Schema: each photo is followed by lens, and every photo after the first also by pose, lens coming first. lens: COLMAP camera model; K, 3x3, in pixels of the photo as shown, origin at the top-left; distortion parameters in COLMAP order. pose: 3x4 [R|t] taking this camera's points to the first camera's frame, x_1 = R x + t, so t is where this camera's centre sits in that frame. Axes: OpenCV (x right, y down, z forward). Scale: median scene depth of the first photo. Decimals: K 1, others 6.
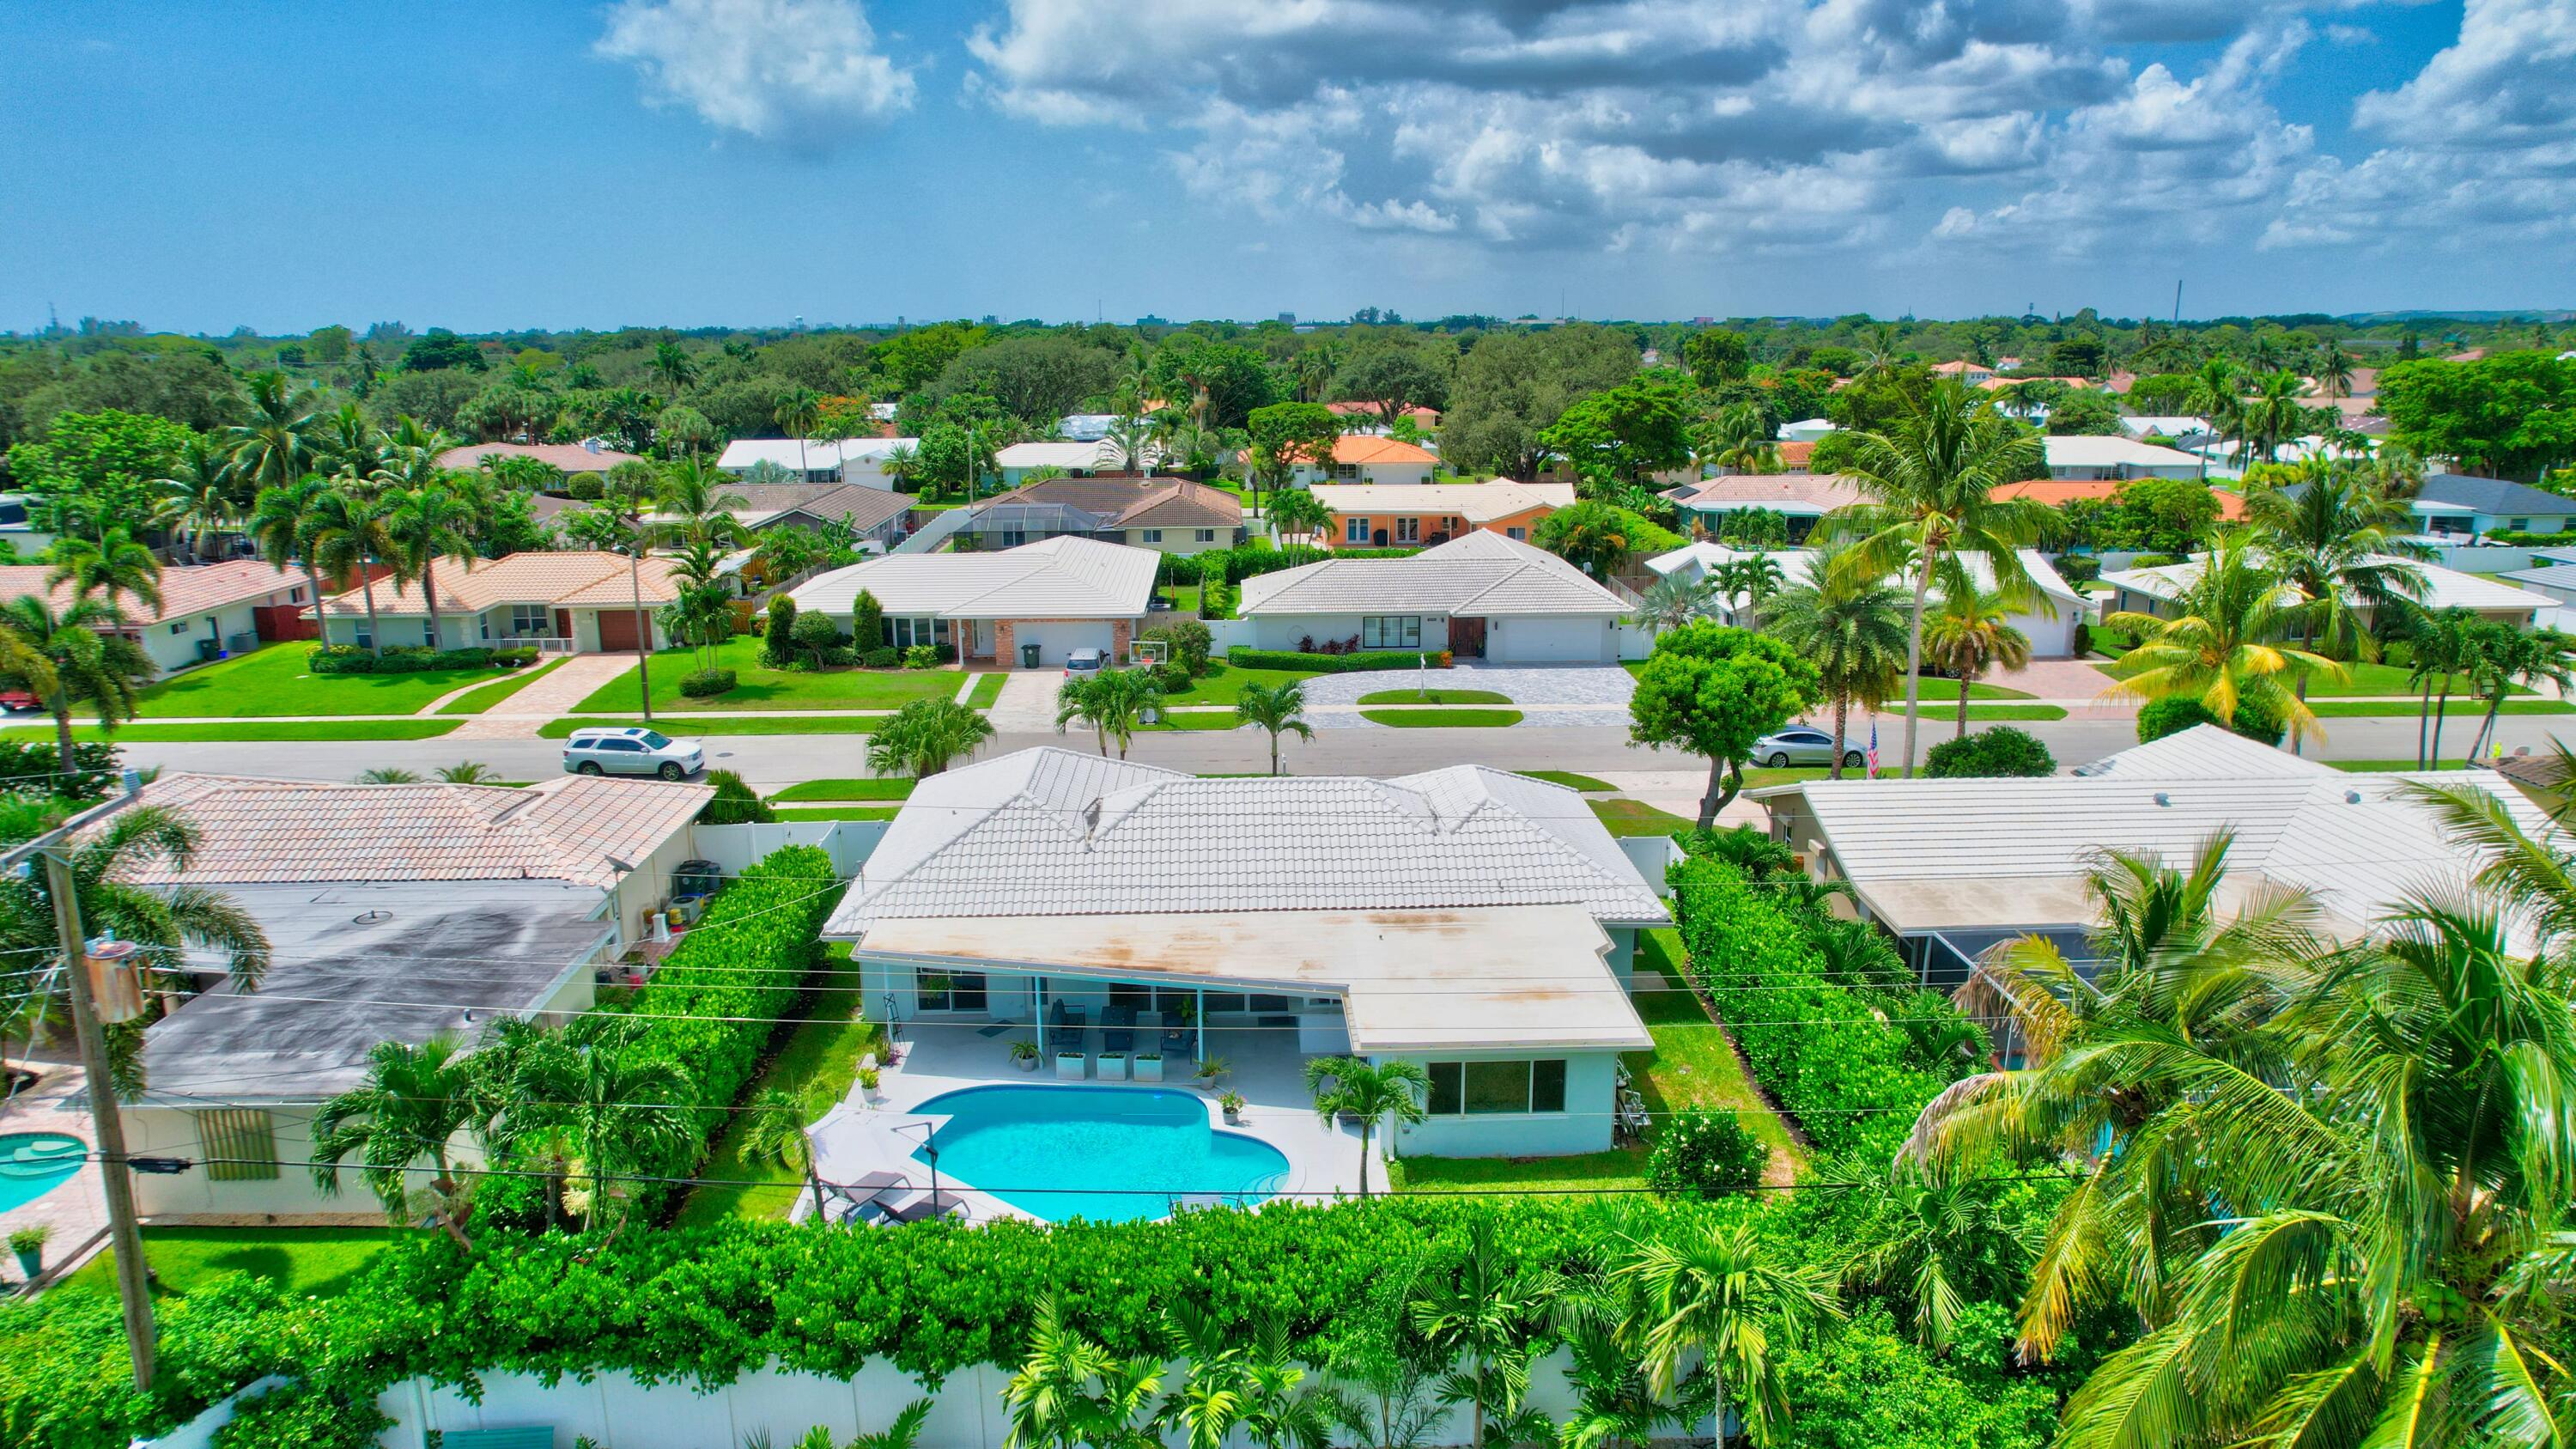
lens RADIAL K [[1645.3, 0, 1288.0], [0, 1645.3, 724.5], [0, 0, 1]] dist [-0.079900, 0.073841]
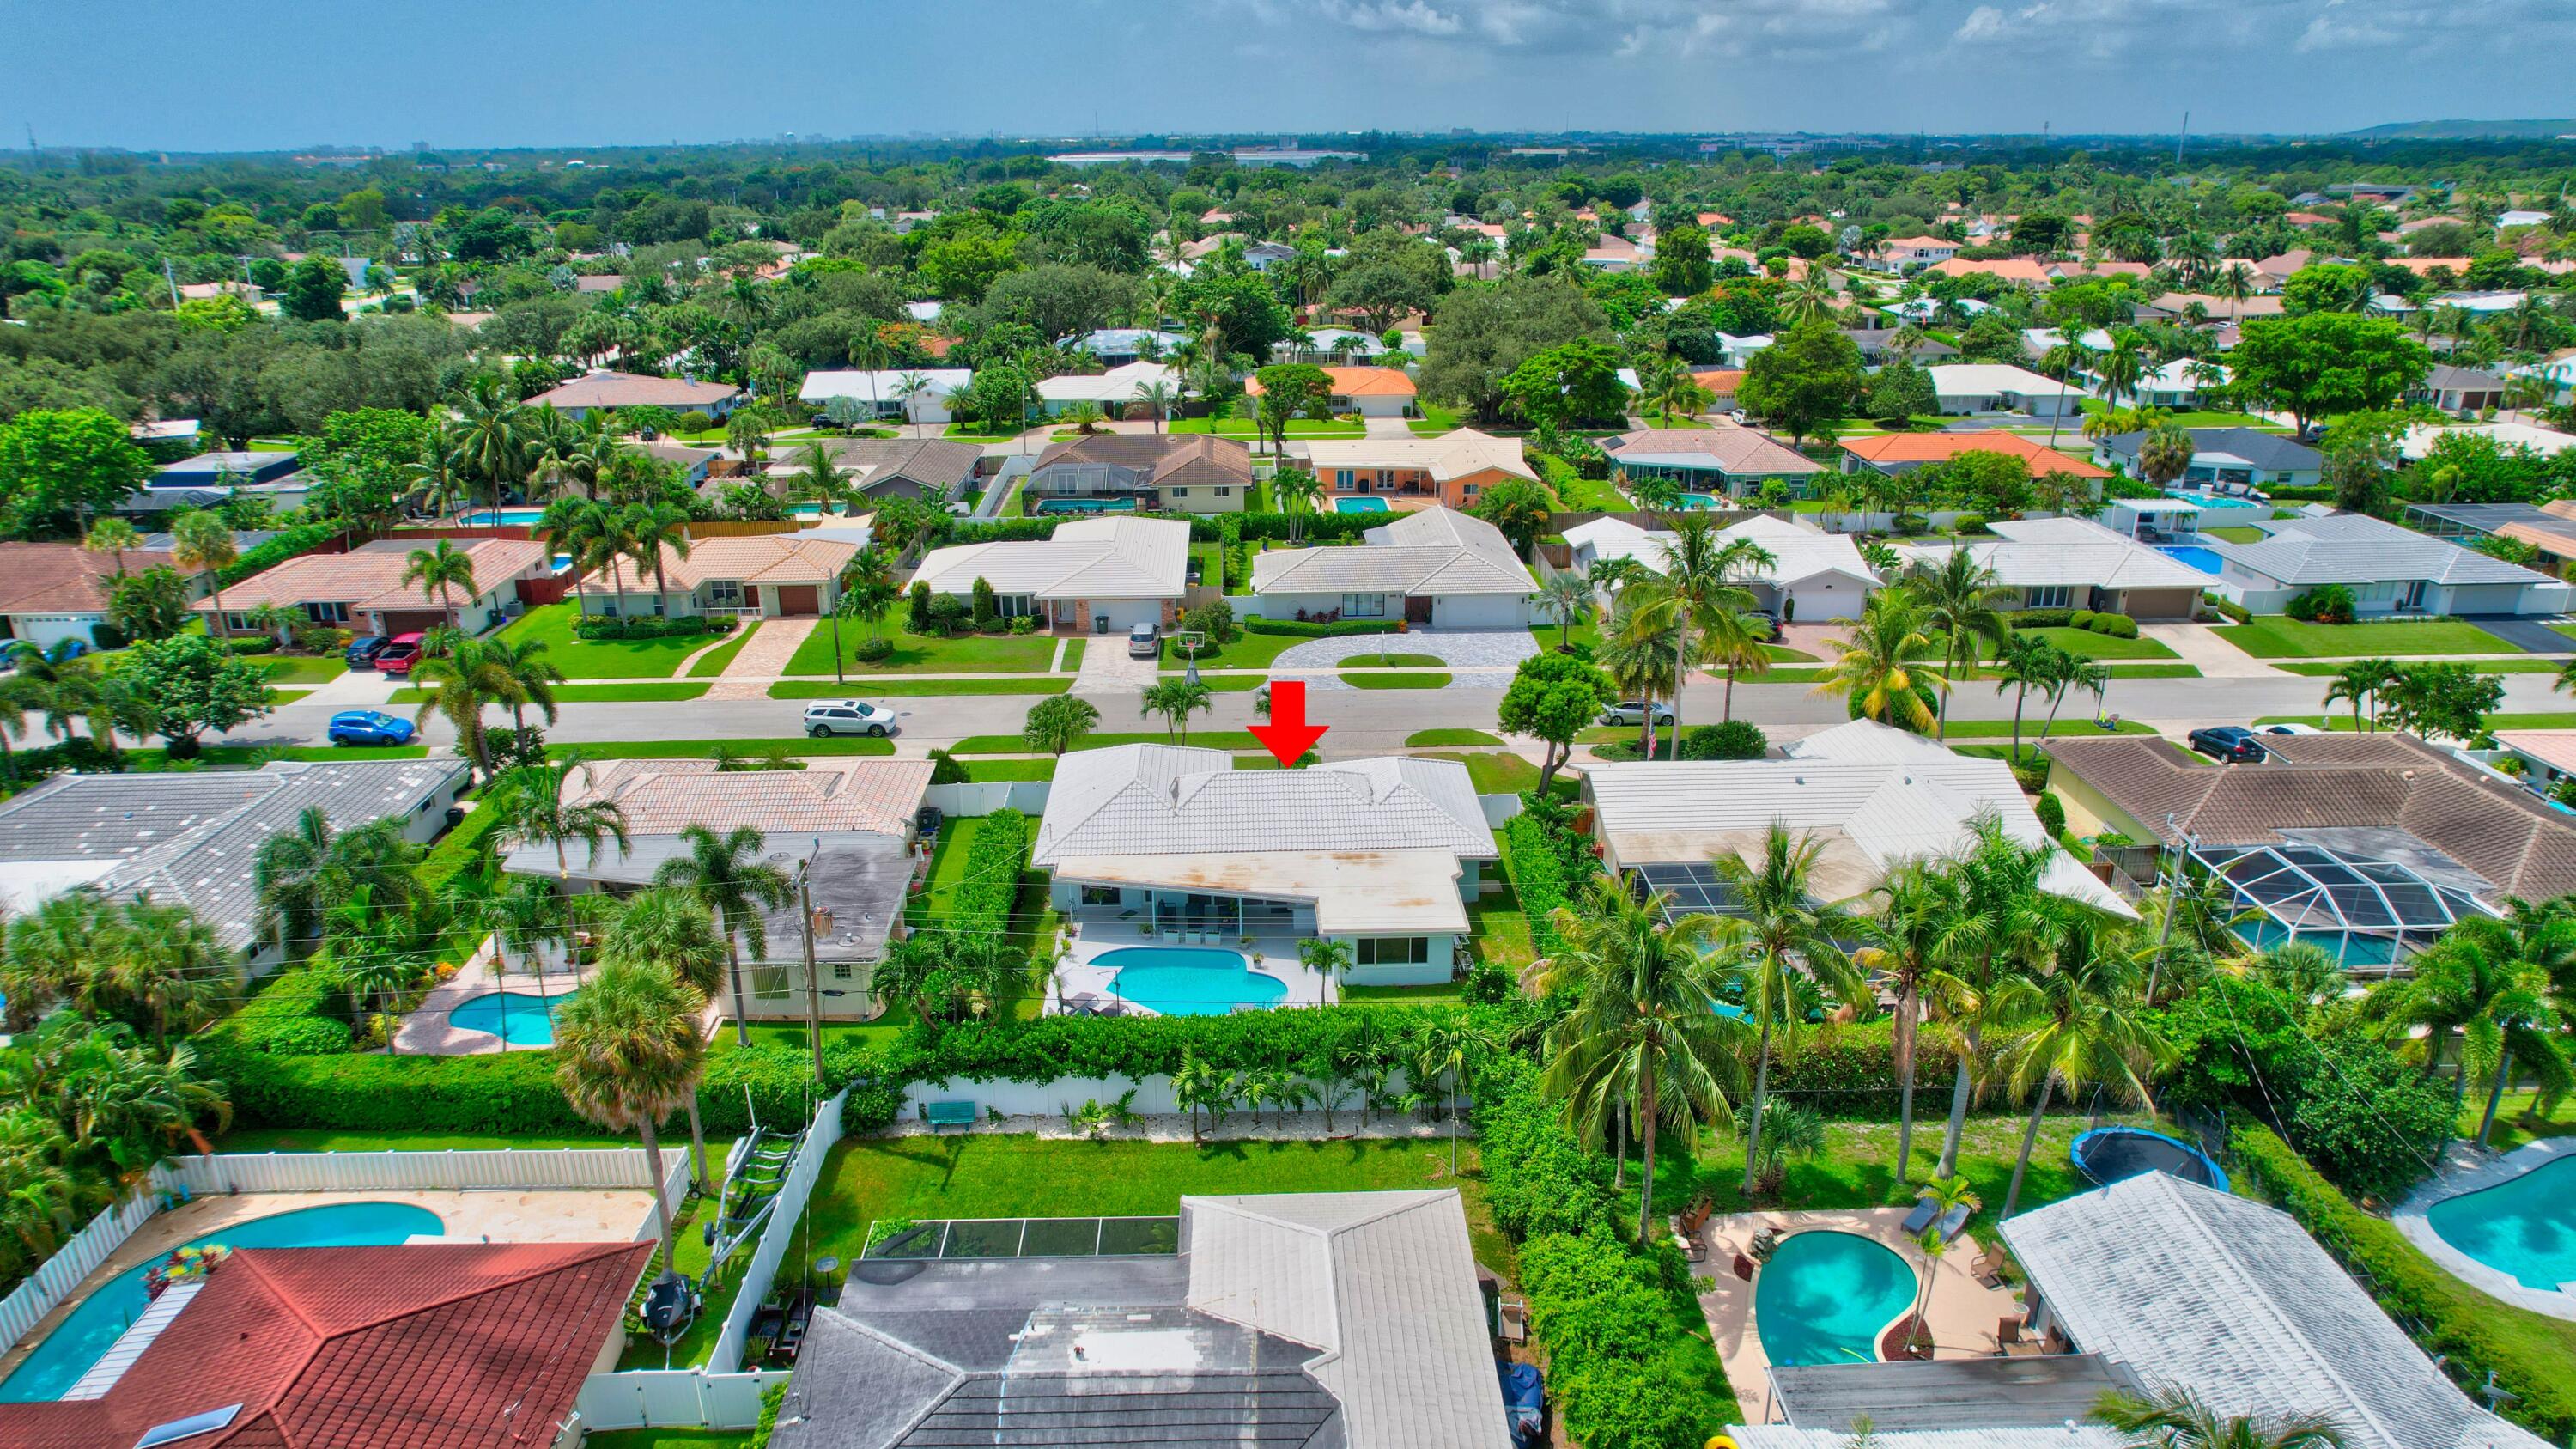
lens RADIAL K [[1645.3, 0, 1288.0], [0, 1645.3, 724.5], [0, 0, 1]] dist [-0.079900, 0.073841]
pose [[0.999999, -0.000518, -0.000980, 0.001384], [0.000622, 0.994090, 0.108557, -0.116754], [0.000918, -0.108558, 0.994090, -0.414119]]
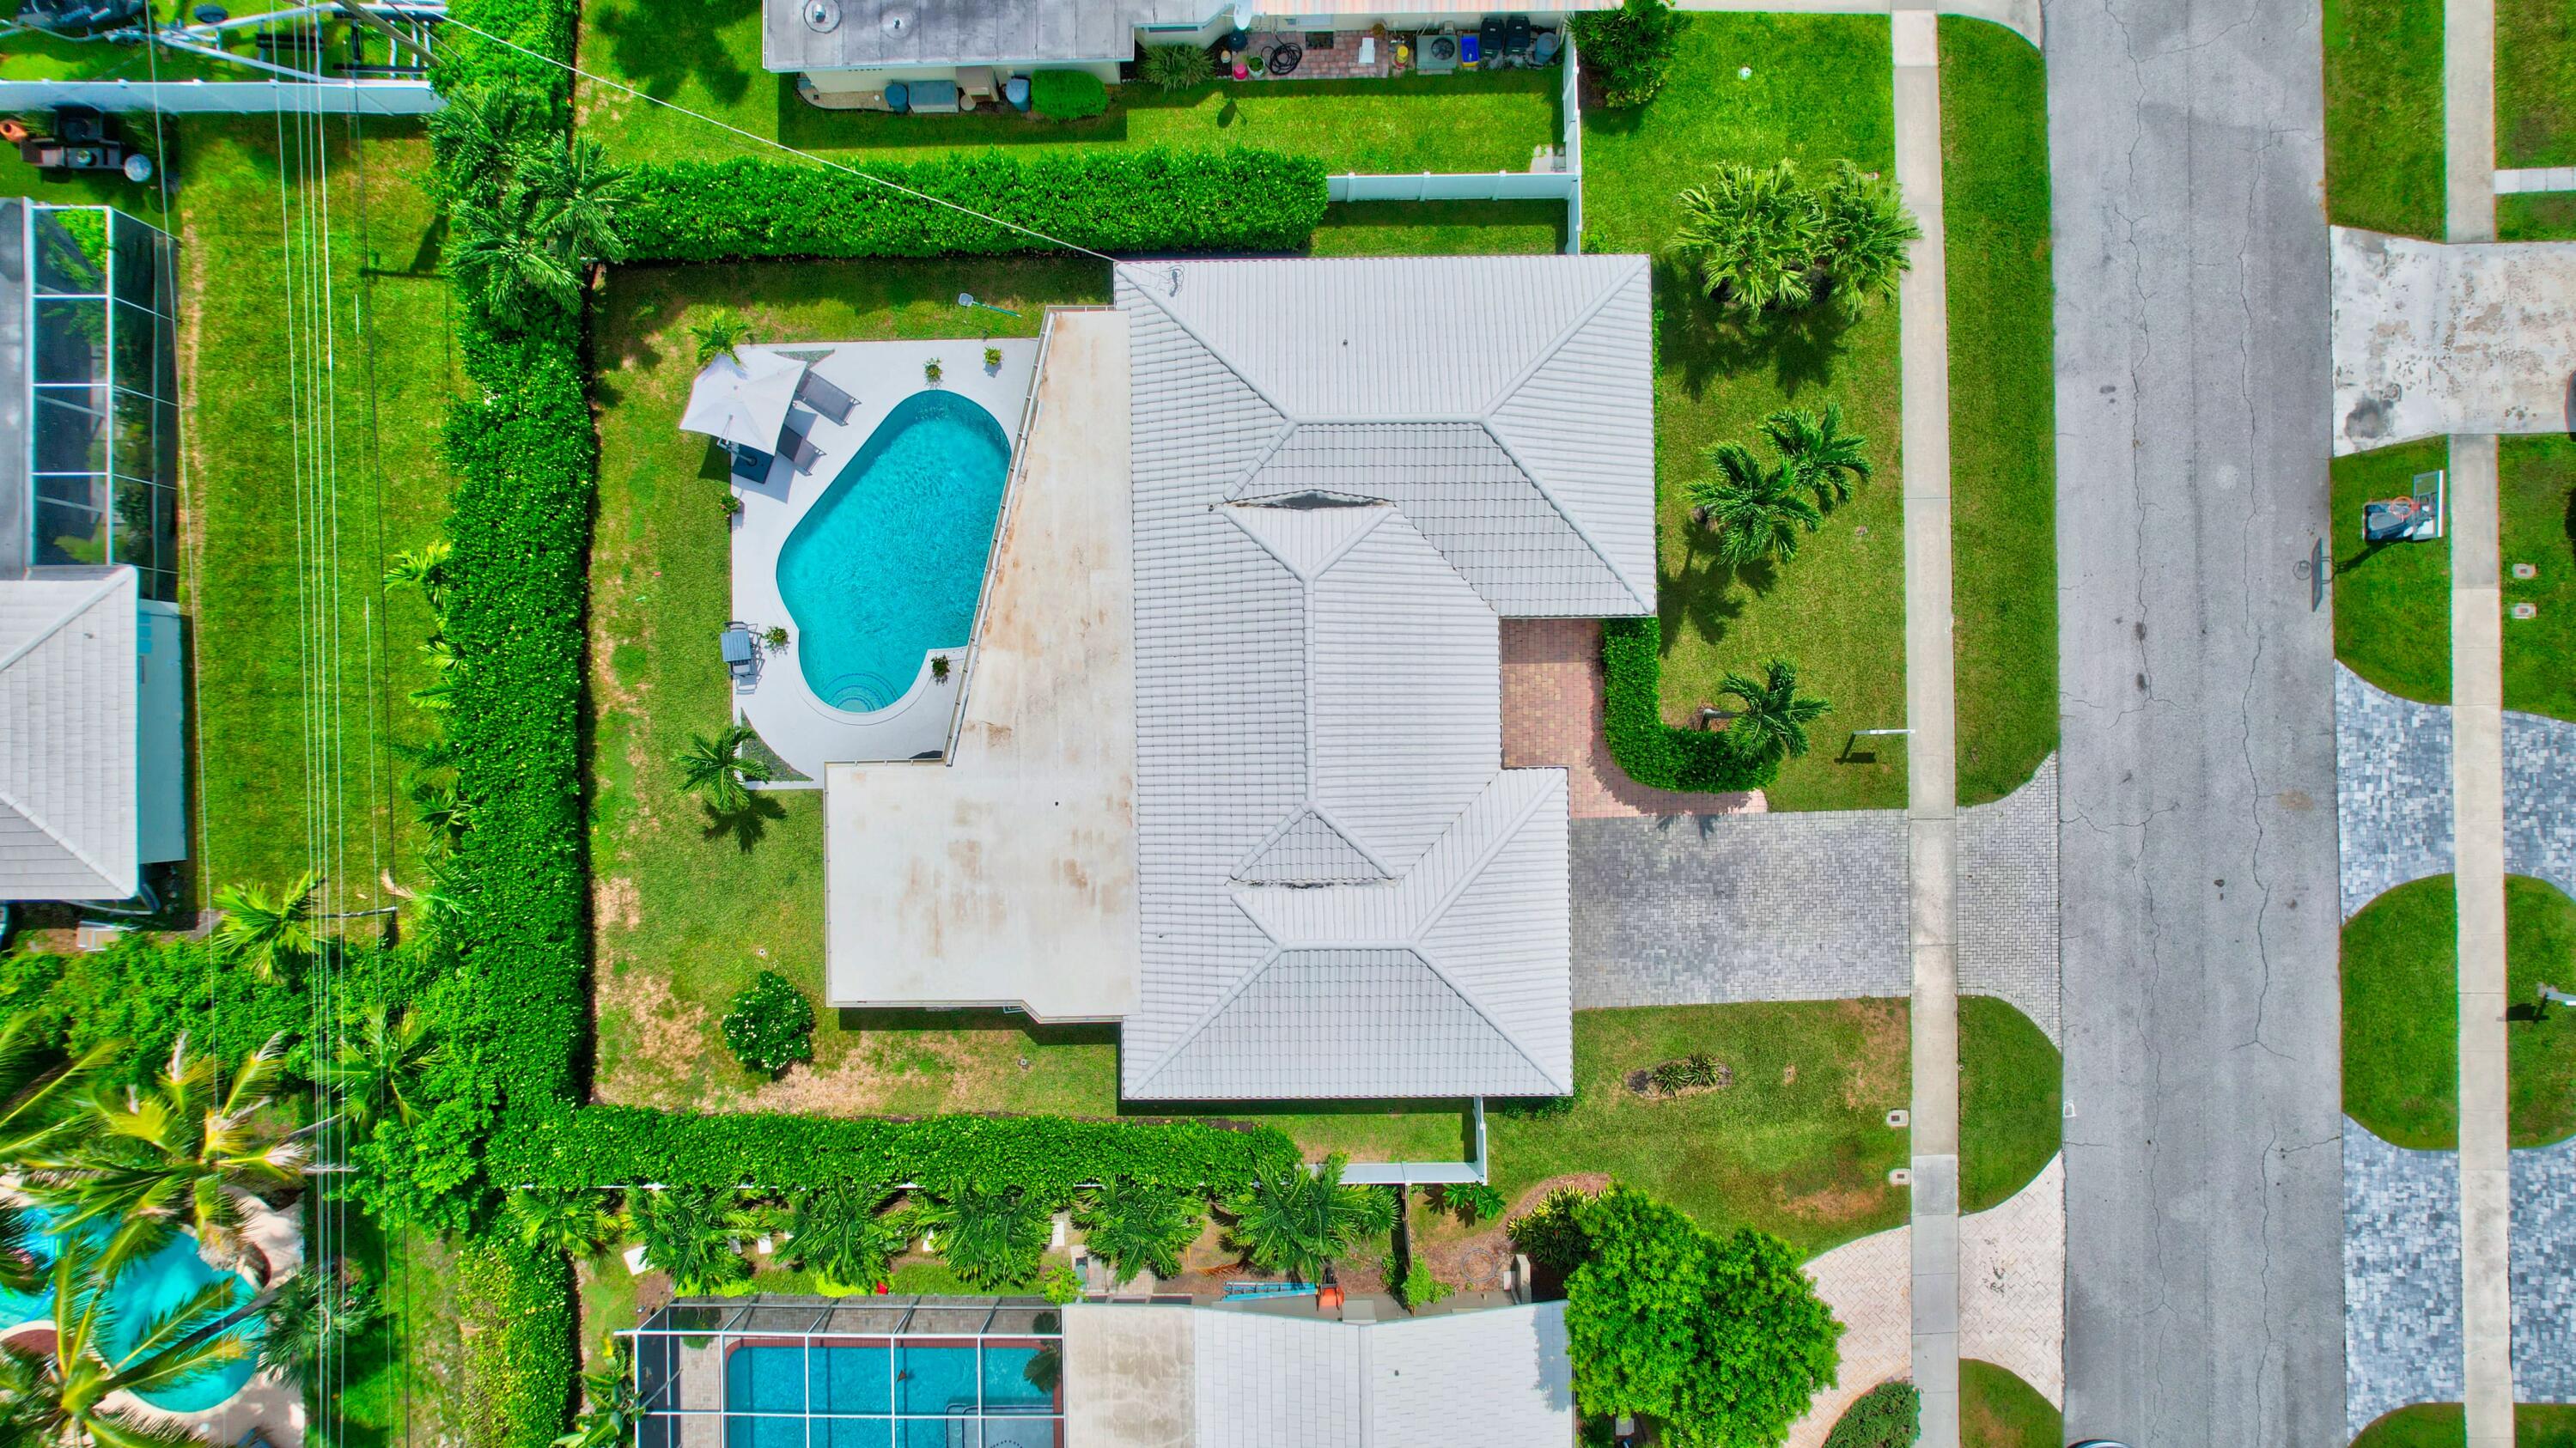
lens RADIAL K [[1645.0, 0, 1288.0], [0, 1645.0, 724.0], [0, 0, 1]] dist [-0.079900, 0.073841]
pose [[-0.029194, 0.999511, -0.011170, 0.008178], [-0.222144, 0.004408, 0.975004, -0.462616], [0.974577, 0.030946, 0.221907, 0.455615]]
